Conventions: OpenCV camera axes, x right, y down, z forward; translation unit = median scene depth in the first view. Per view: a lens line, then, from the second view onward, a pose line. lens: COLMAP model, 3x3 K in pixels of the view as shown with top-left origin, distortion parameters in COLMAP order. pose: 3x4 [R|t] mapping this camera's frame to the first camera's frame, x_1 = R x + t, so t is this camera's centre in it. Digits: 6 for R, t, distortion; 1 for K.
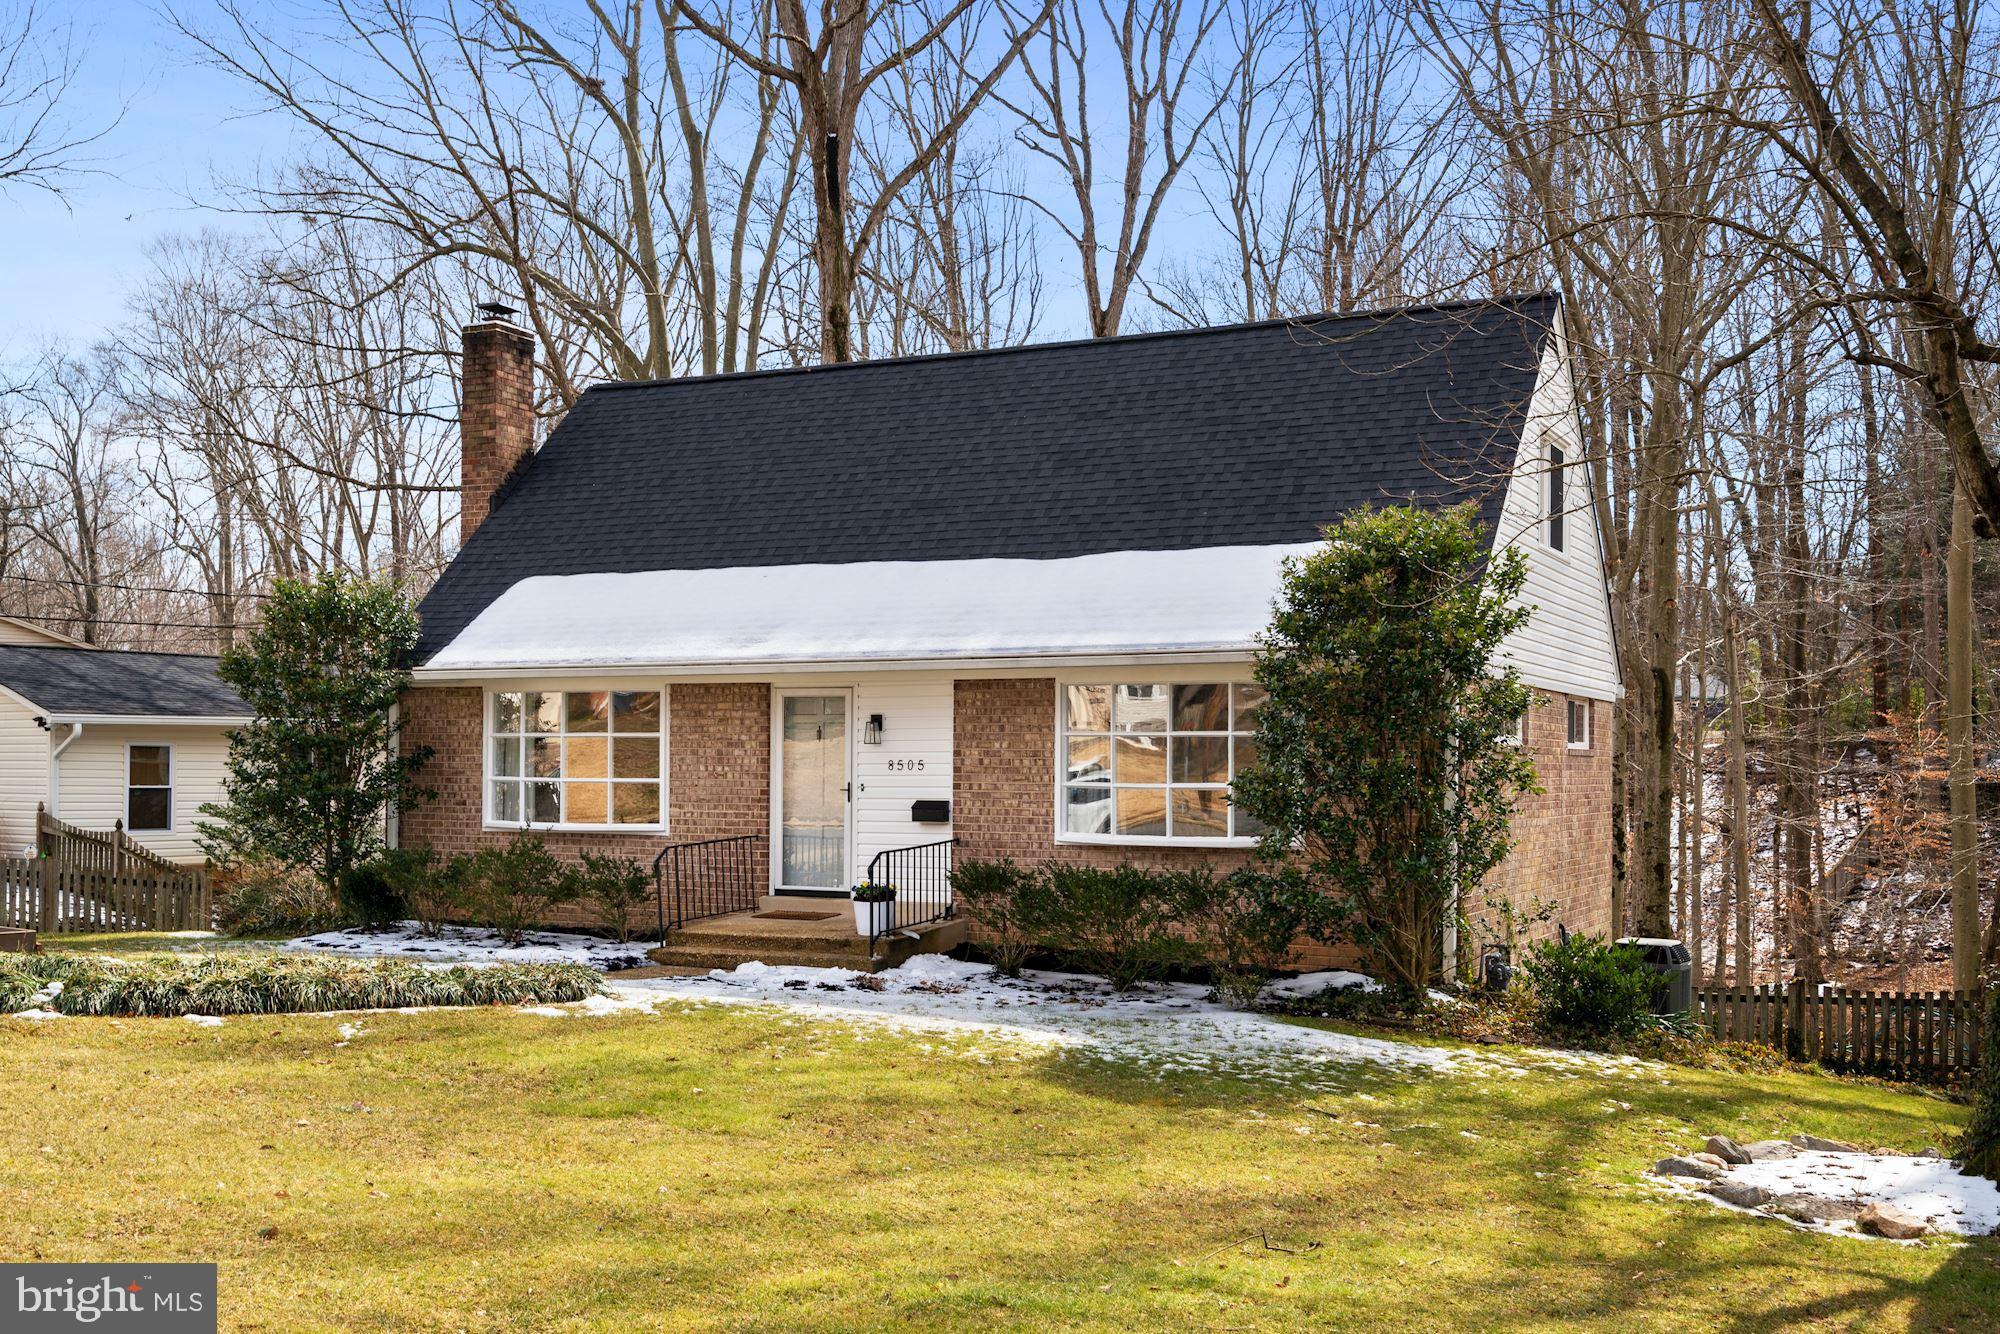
lens RADIAL K [[2019.0, 0, 999.0], [0, 2019.0, 664.2], [0, 0, 1]] dist [0.019308, 0.000000]
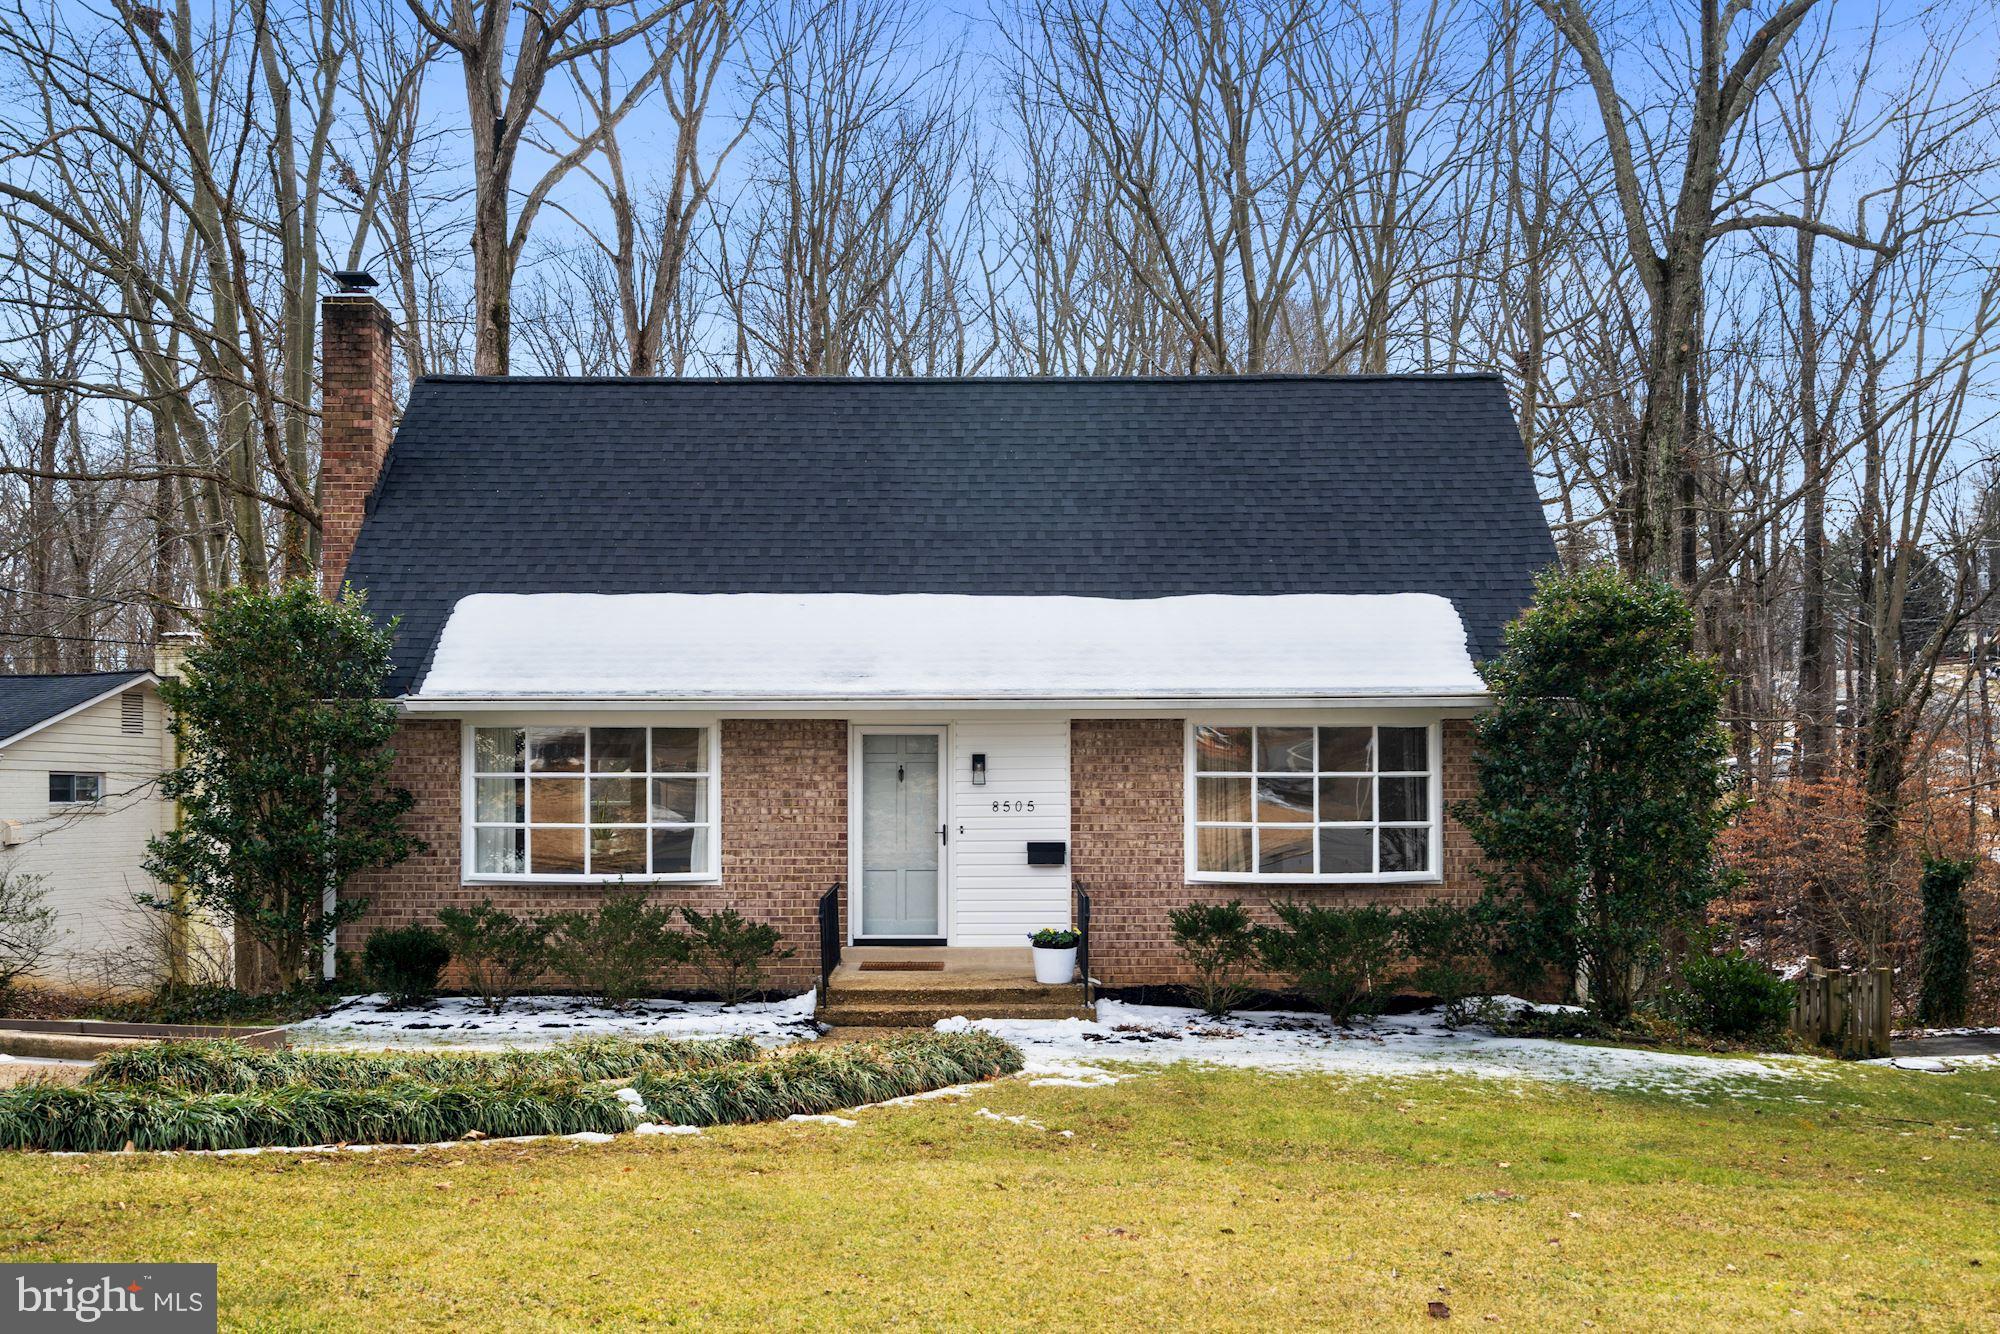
lens RADIAL K [[2019.0, 0, 999.2], [0, 2019.0, 675.3], [0, 0, 1]] dist [0.019308, 0.000000]
pose [[0.897295, 0.021994, 0.440883, -0.468971], [-0.016330, 0.999728, -0.016637, 0.003395], [-0.441129, 0.007729, 0.897410, 0.131729]]
